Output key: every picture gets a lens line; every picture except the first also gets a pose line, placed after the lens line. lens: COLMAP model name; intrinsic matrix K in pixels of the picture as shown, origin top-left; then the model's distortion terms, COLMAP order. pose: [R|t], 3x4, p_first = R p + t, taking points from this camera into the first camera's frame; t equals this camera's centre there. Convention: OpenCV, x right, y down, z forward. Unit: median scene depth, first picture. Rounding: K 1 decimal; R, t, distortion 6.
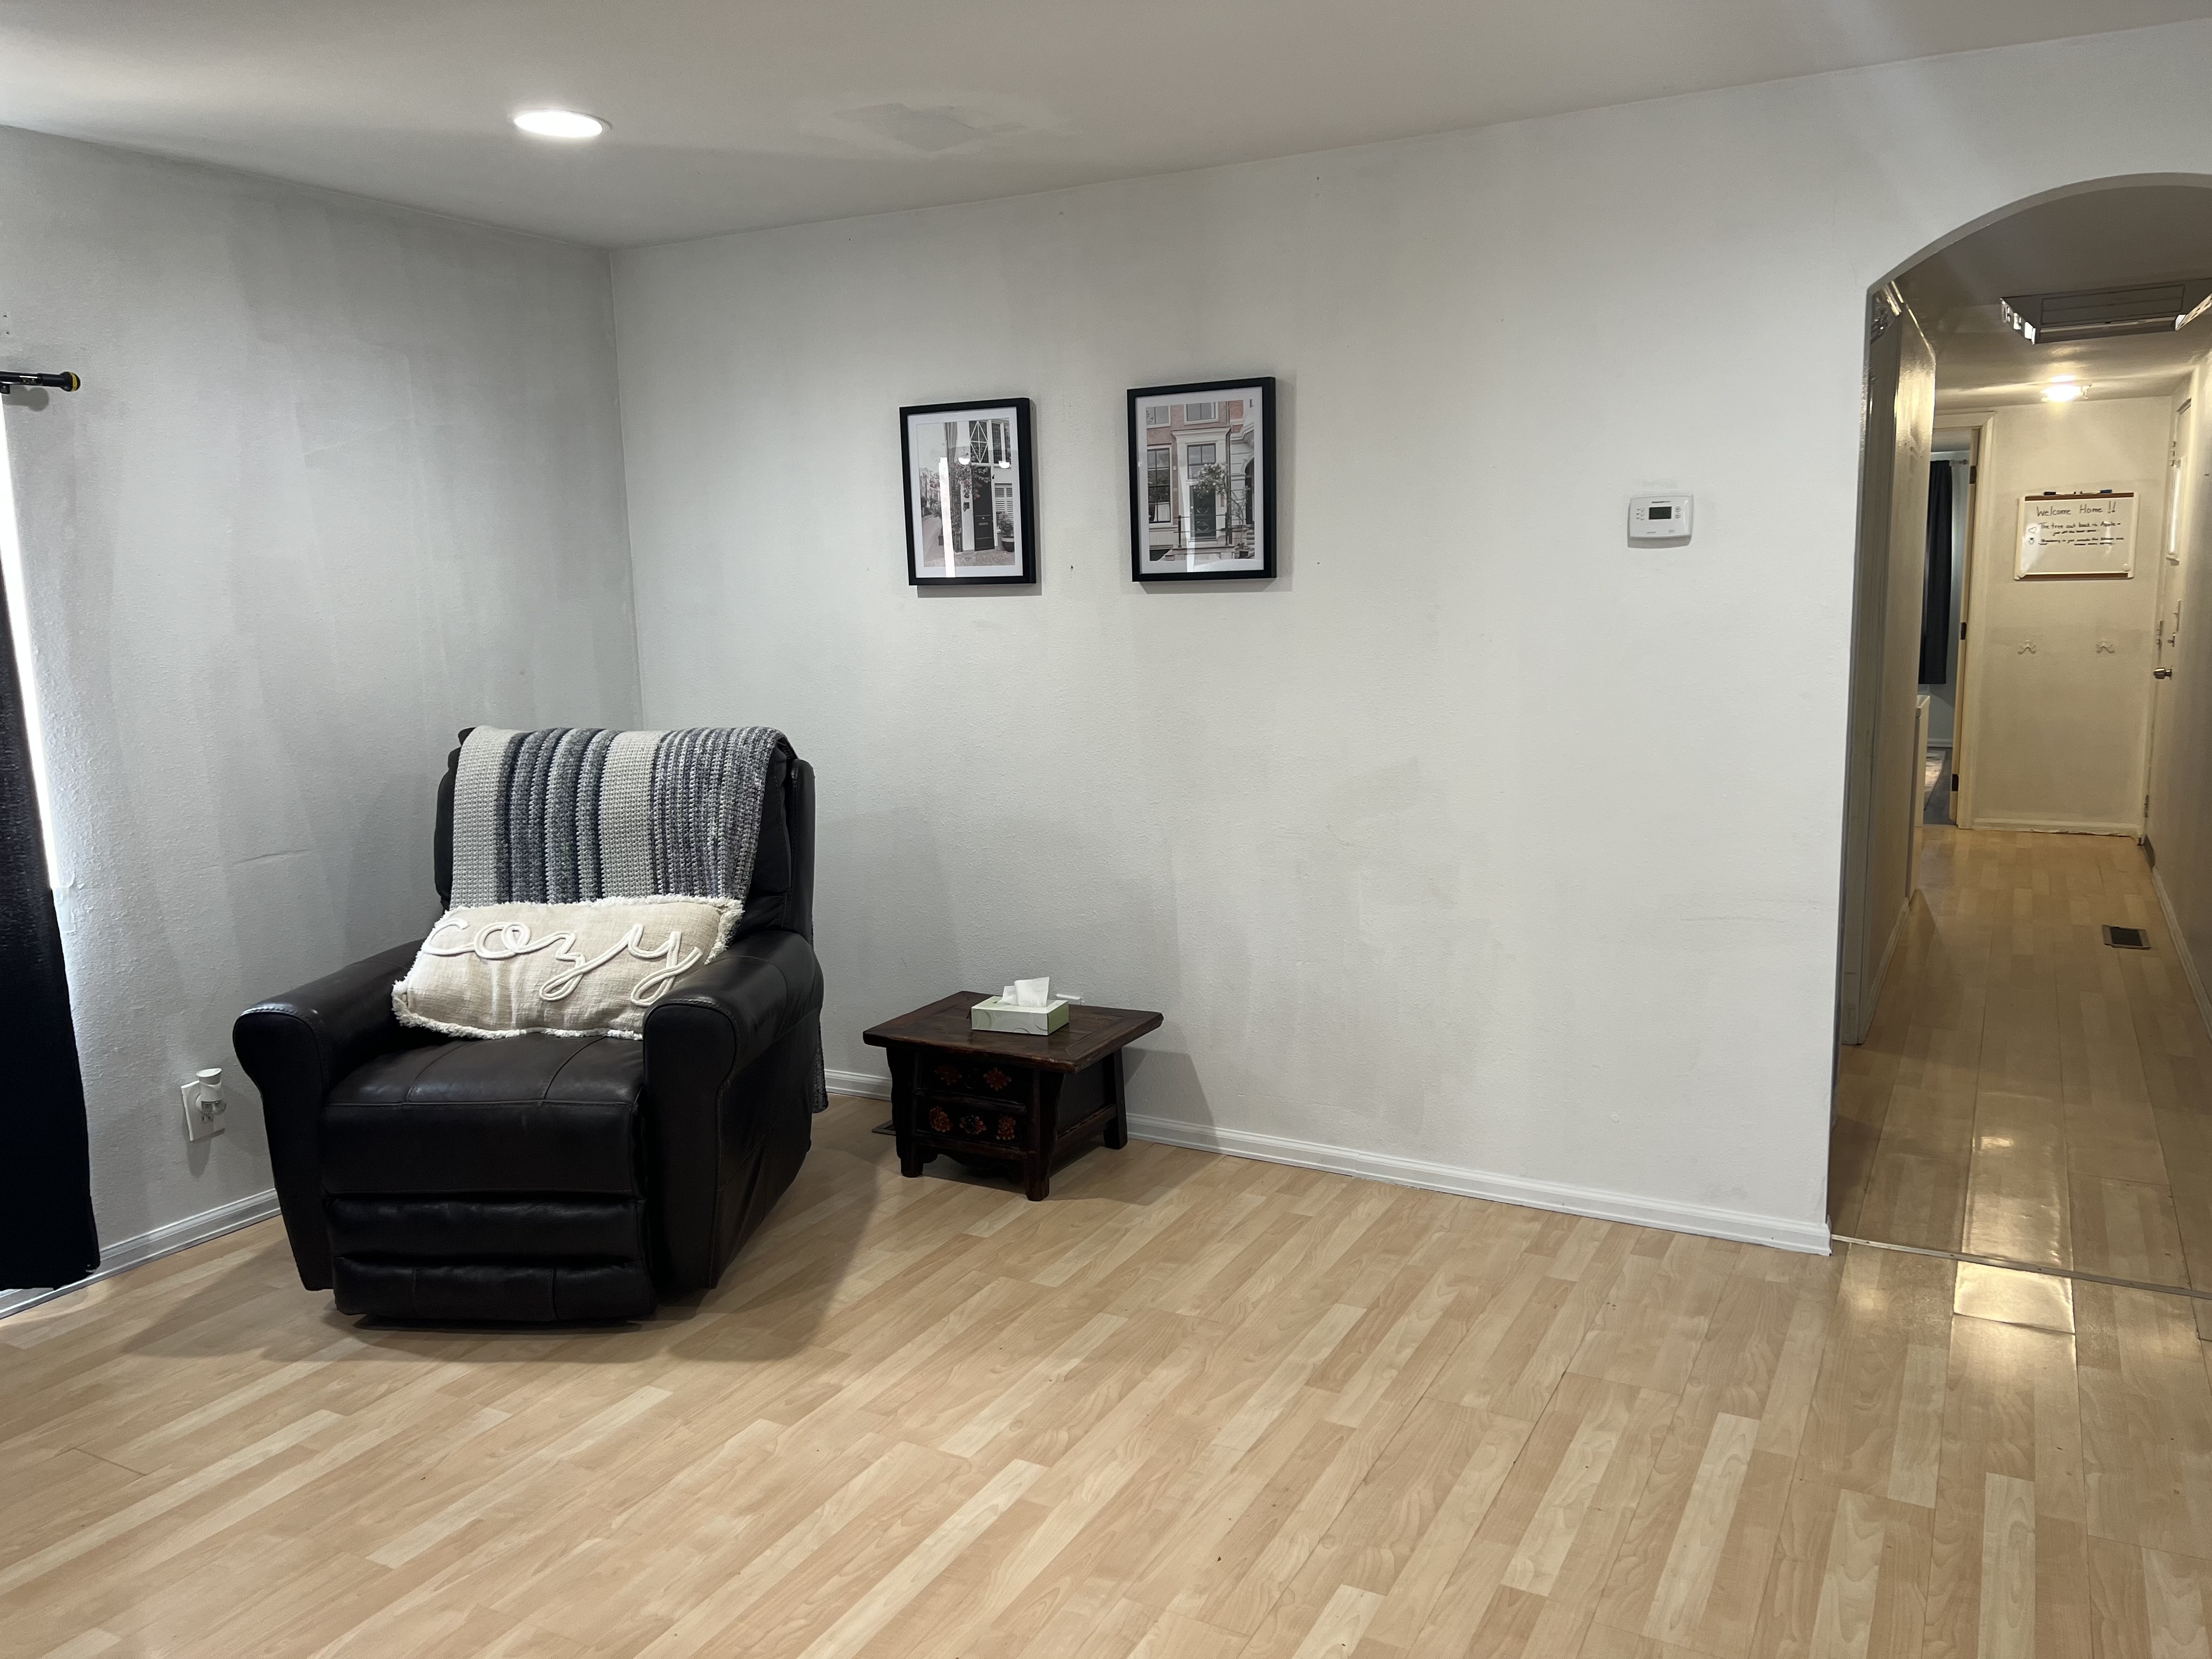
lens RADIAL K [[1652.9, 0, 1062.6], [0, 1652.9, 836.1], [0, 0, 1]] dist [0.034654, -0.008529]
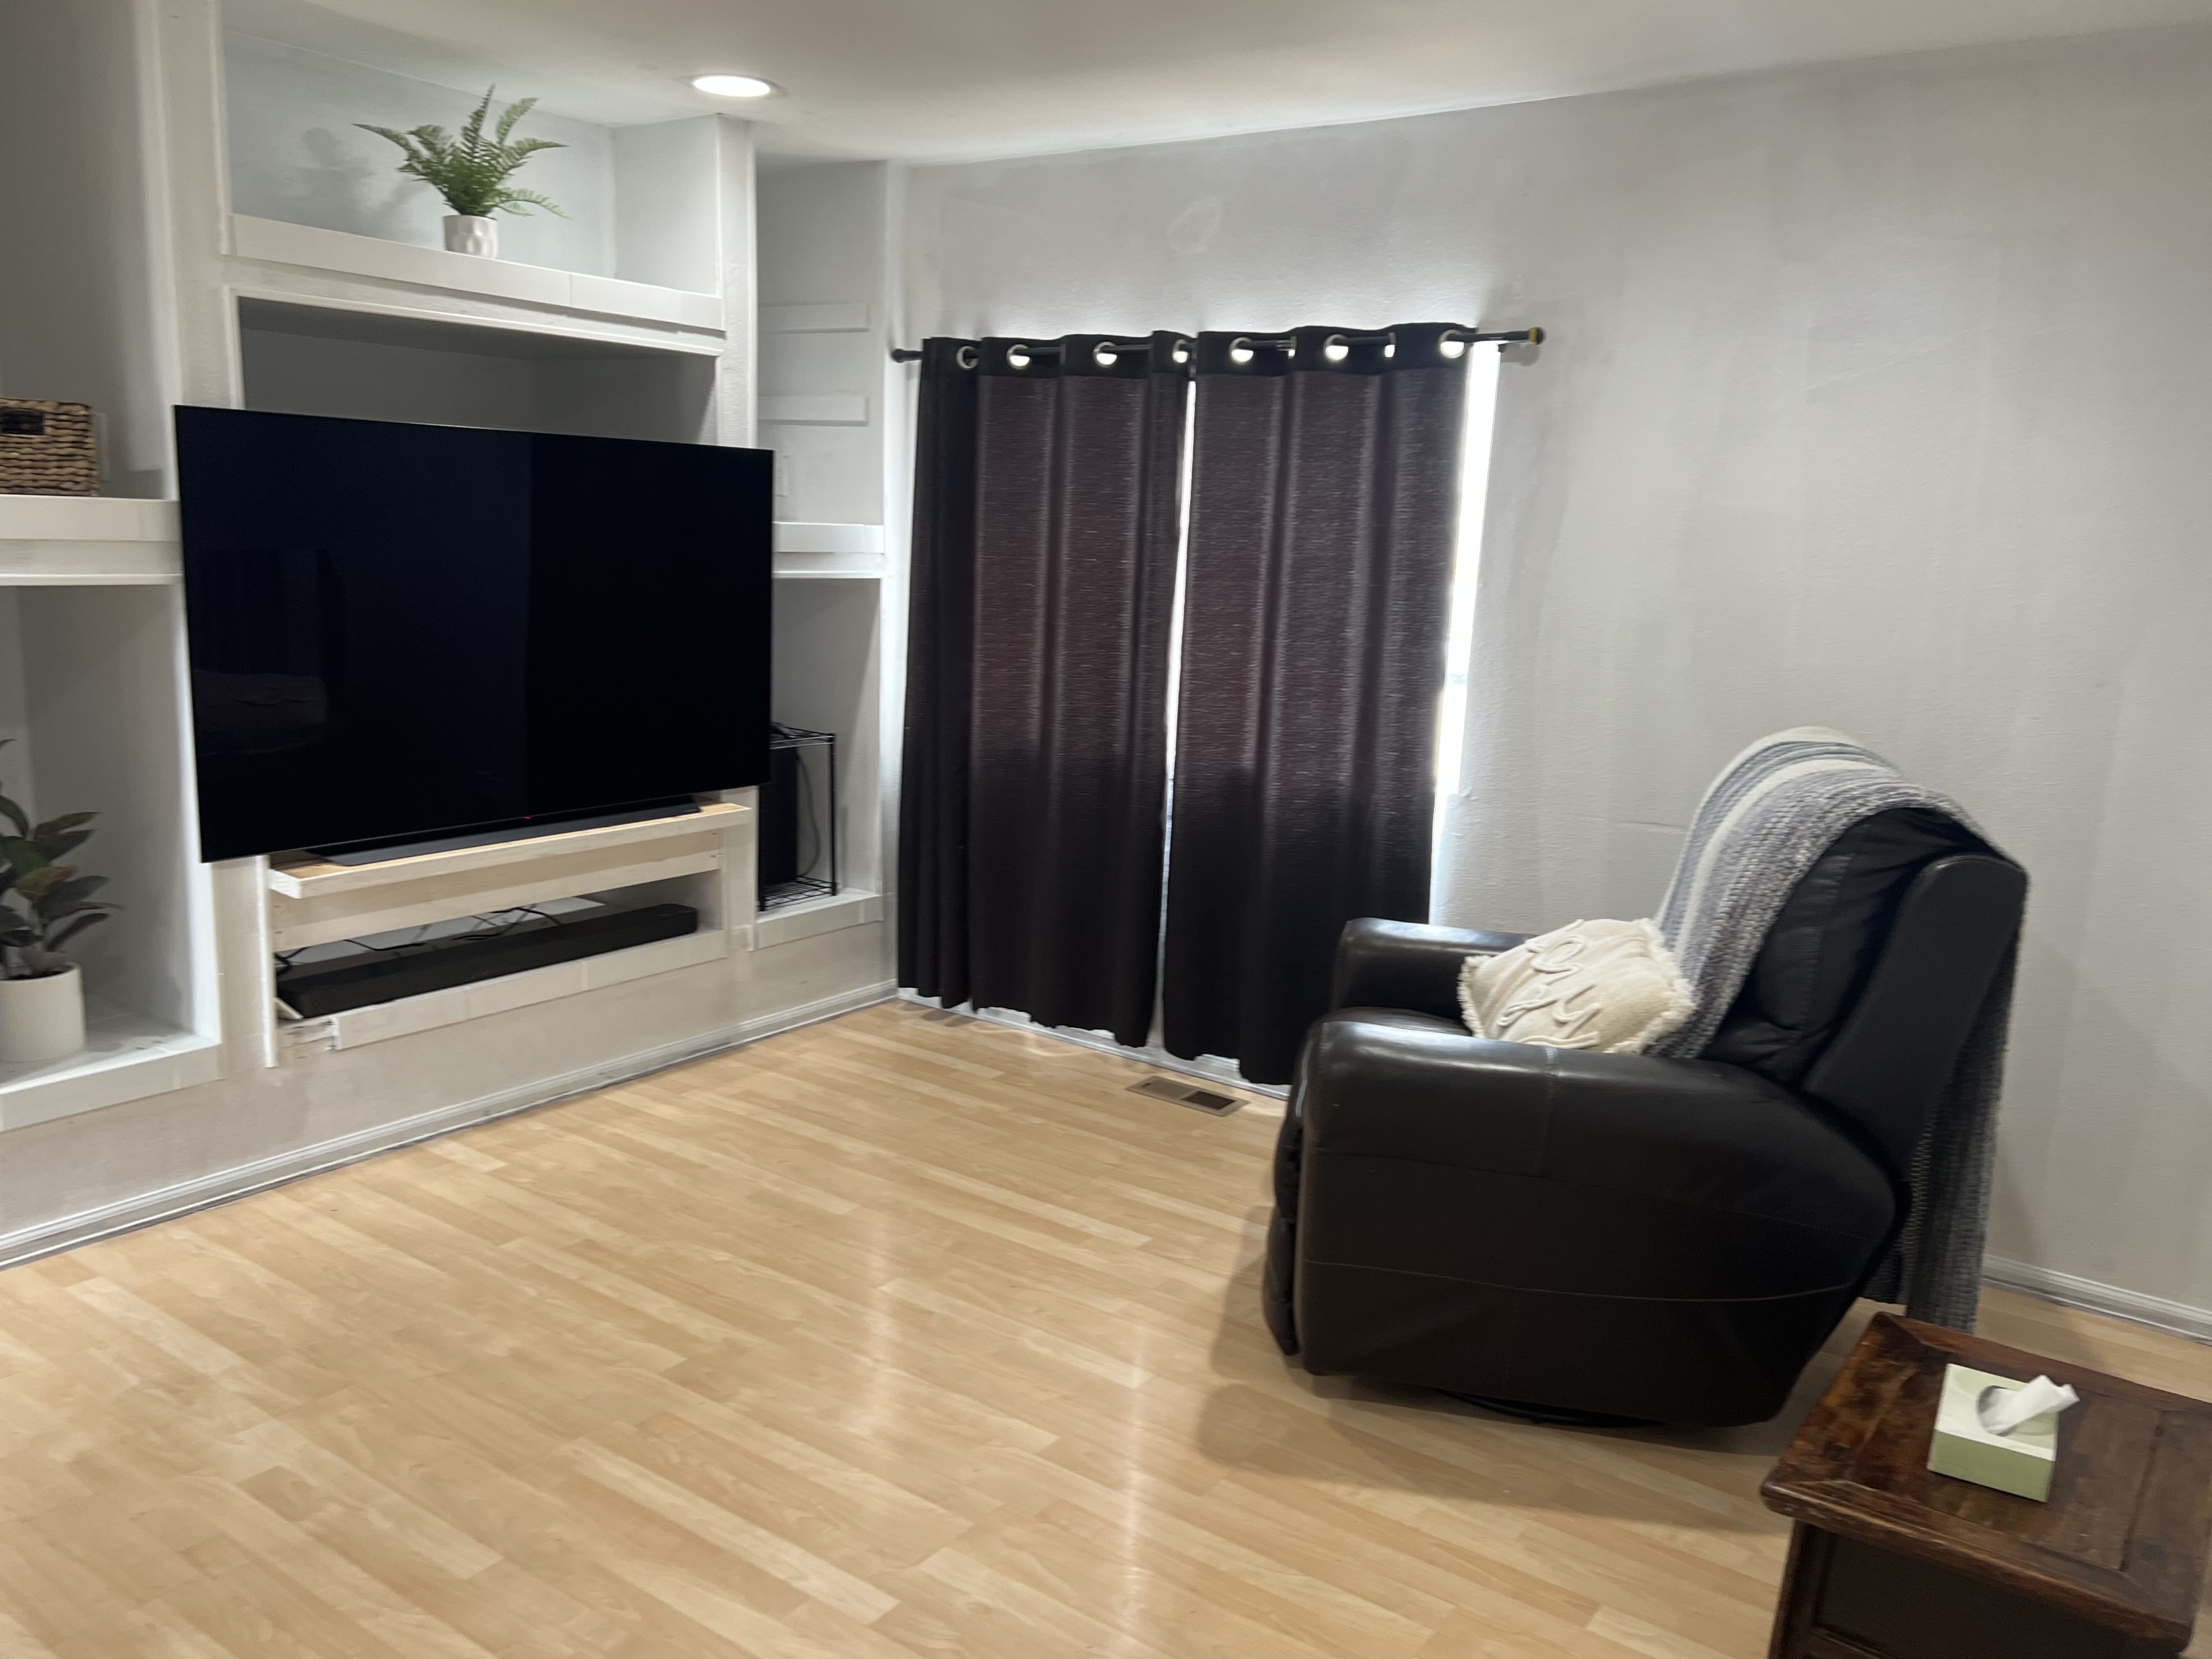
lens RADIAL K [[1652.9, 0, 1062.6], [0, 1652.9, 836.1], [0, 0, 1]] dist [0.034654, -0.008529]
pose [[-0.093166, 0.212519, -0.972705, 0.585854], [-0.193439, 0.954475, 0.227064, -0.161381], [0.976679, 0.209313, -0.047815, 0.890169]]
